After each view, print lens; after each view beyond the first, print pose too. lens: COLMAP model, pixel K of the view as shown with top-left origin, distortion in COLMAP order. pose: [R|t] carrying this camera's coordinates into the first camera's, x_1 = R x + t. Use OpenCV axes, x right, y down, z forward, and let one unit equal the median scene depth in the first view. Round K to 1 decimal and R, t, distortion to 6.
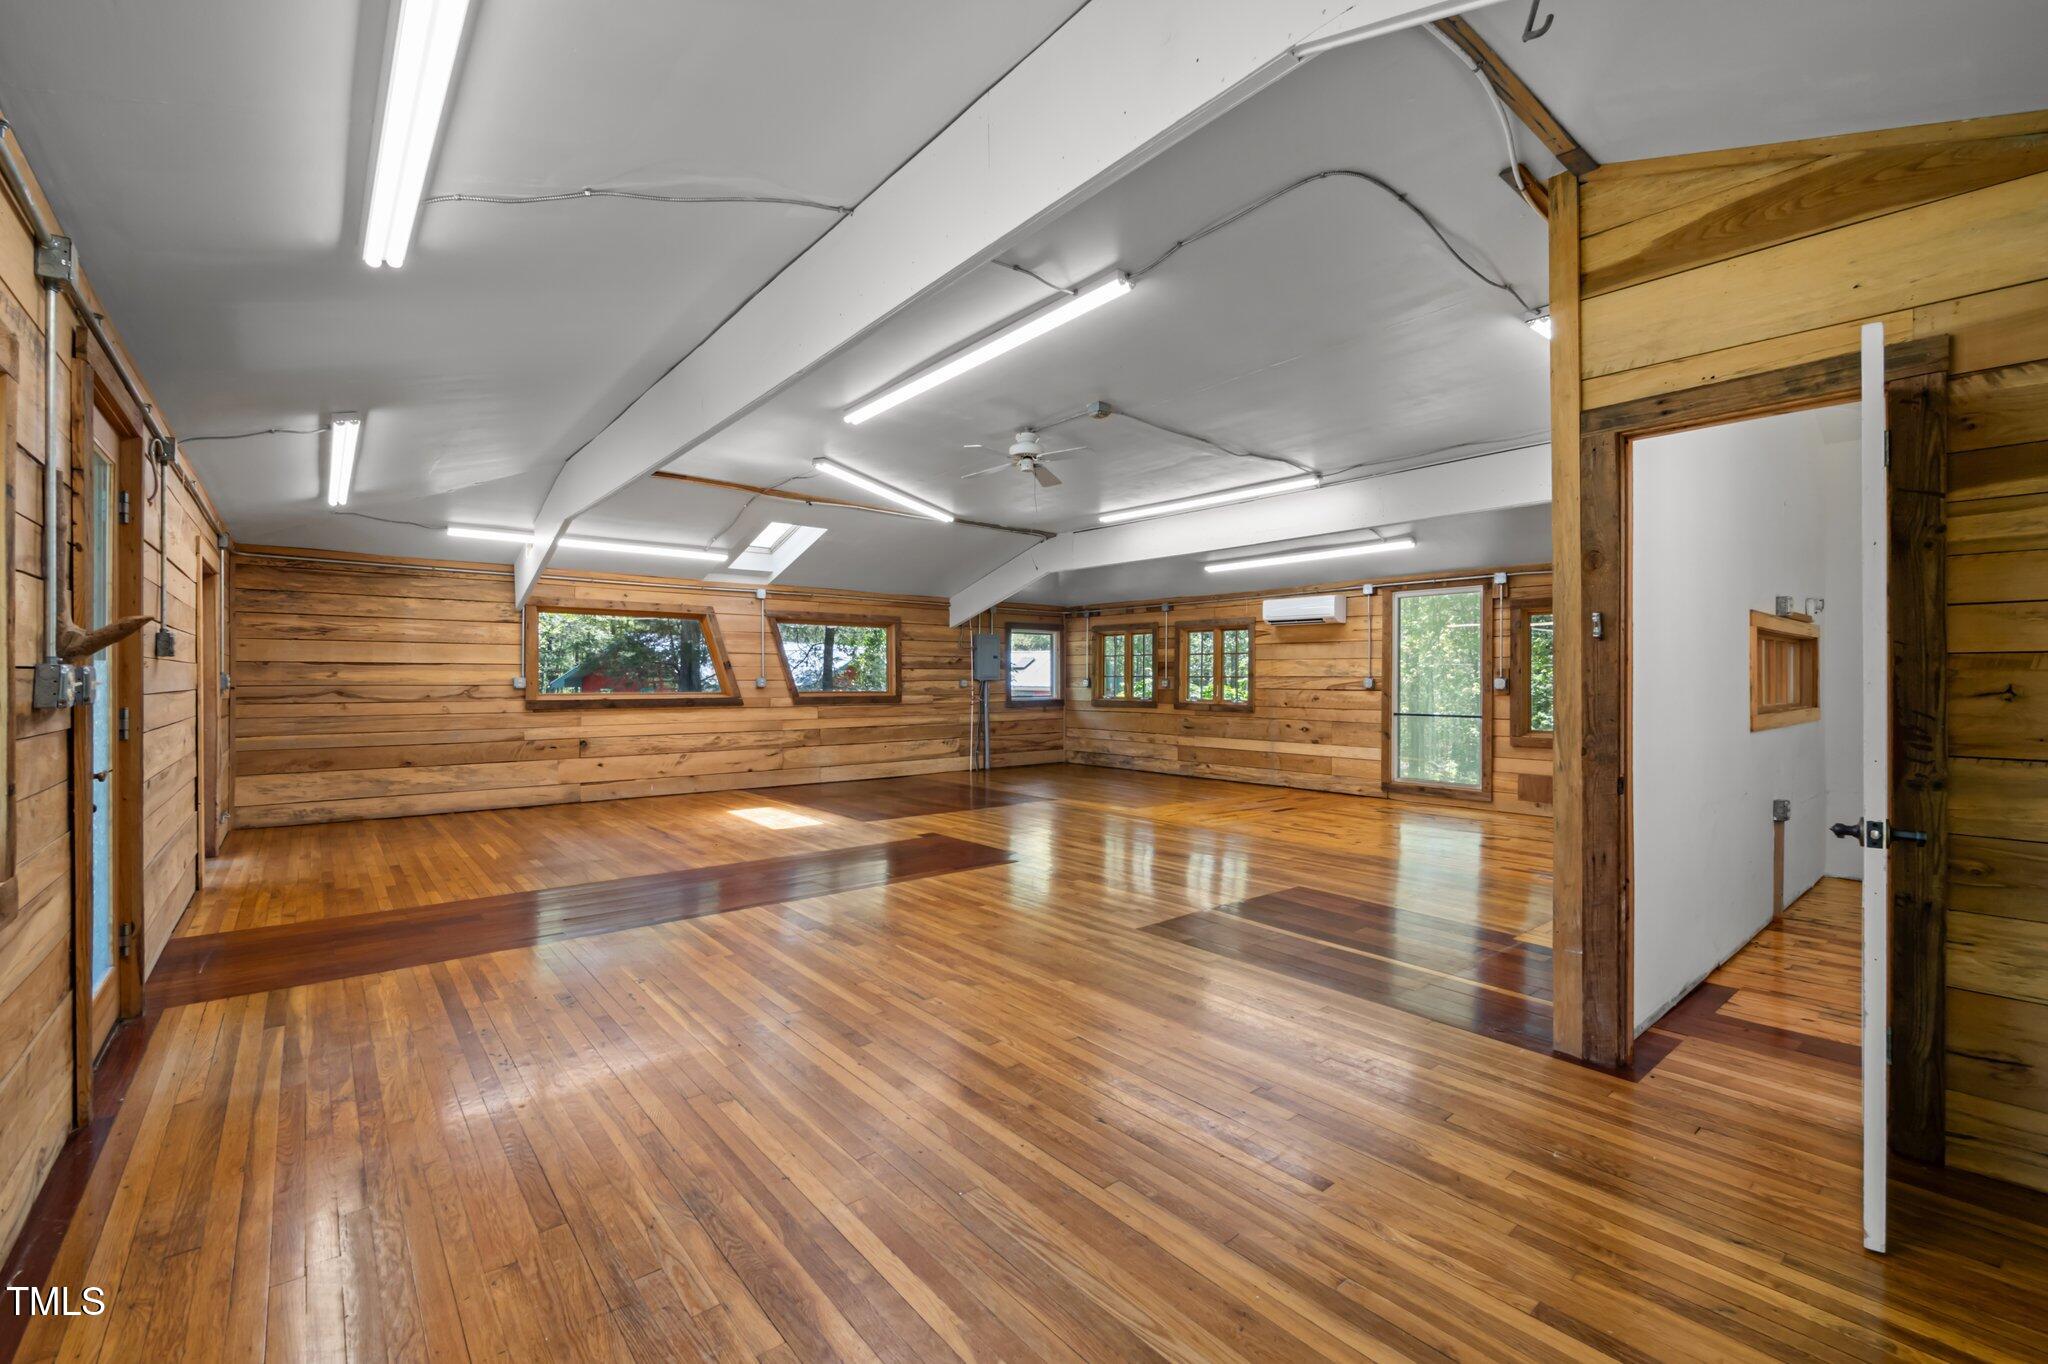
lens RADIAL K [[873.3, 0, 1019.5], [0, 873.3, 683.5], [0, 0, 1]] dist [-0.001557, 0.000572]
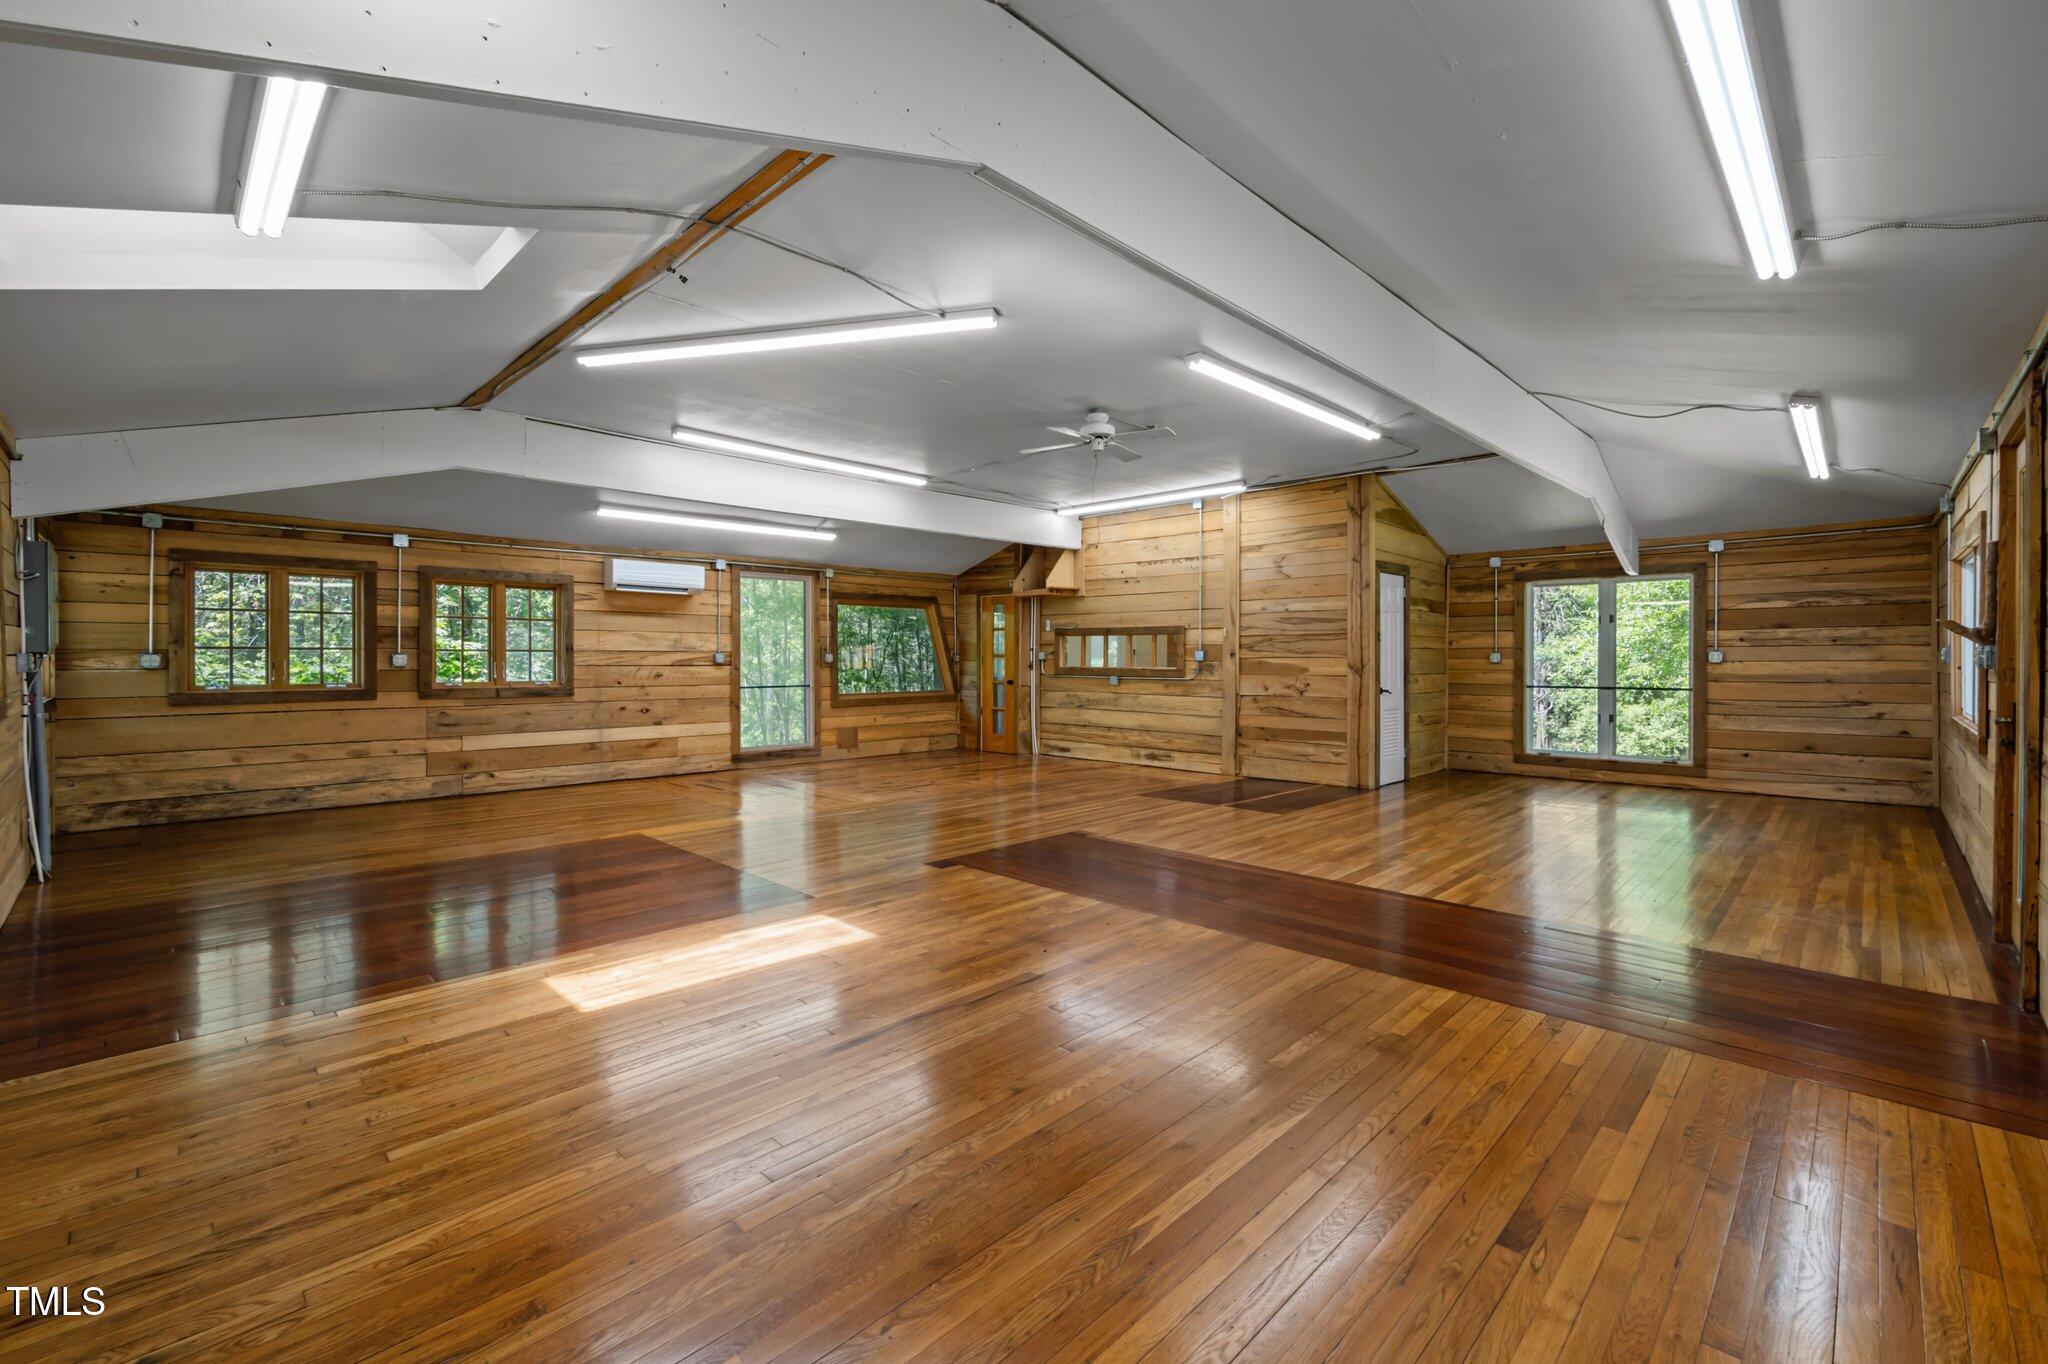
lens RADIAL K [[873.3, 0, 1025.1], [0, 873.3, 665.8], [0, 0, 1]] dist [-0.001557, 0.000572]
pose [[-0.099232, -0.012105, 0.994991, -0.596722], [0.003385, 0.999916, 0.012503, -0.002645], [-0.995059, 0.004608, -0.099182, 0.705192]]
